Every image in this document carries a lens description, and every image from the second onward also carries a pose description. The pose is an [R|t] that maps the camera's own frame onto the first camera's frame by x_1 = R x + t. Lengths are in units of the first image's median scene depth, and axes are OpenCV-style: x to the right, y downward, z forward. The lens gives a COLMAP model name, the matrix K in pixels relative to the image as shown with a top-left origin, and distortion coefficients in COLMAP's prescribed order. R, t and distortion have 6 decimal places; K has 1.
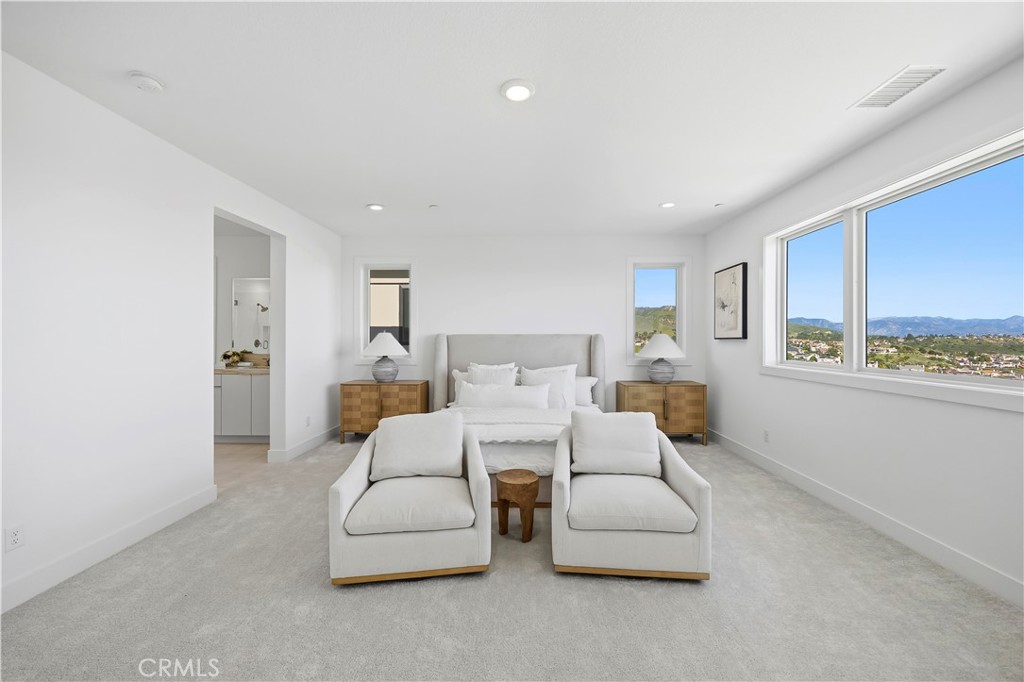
lens RADIAL K [[391.5, 0, 516.5], [0, 391.5, 337.4], [0, 0, 1]] dist [-0.000355, -0.000235]
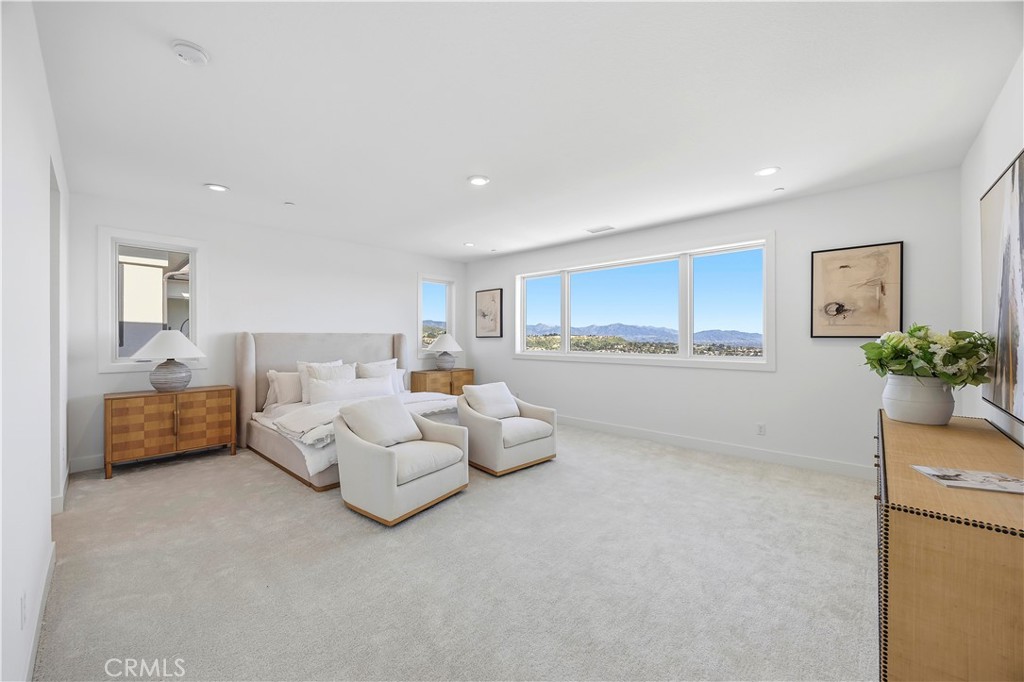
lens RADIAL K [[391.5, 0, 519.5], [0, 391.5, 335.2], [0, 0, 1]] dist [-0.000355, -0.000235]
pose [[0.652387, 0.002964, 0.757880, -0.782775], [-0.000674, 0.999994, -0.003331, 0.001709], [-0.757886, 0.001662, 0.652385, -0.114325]]
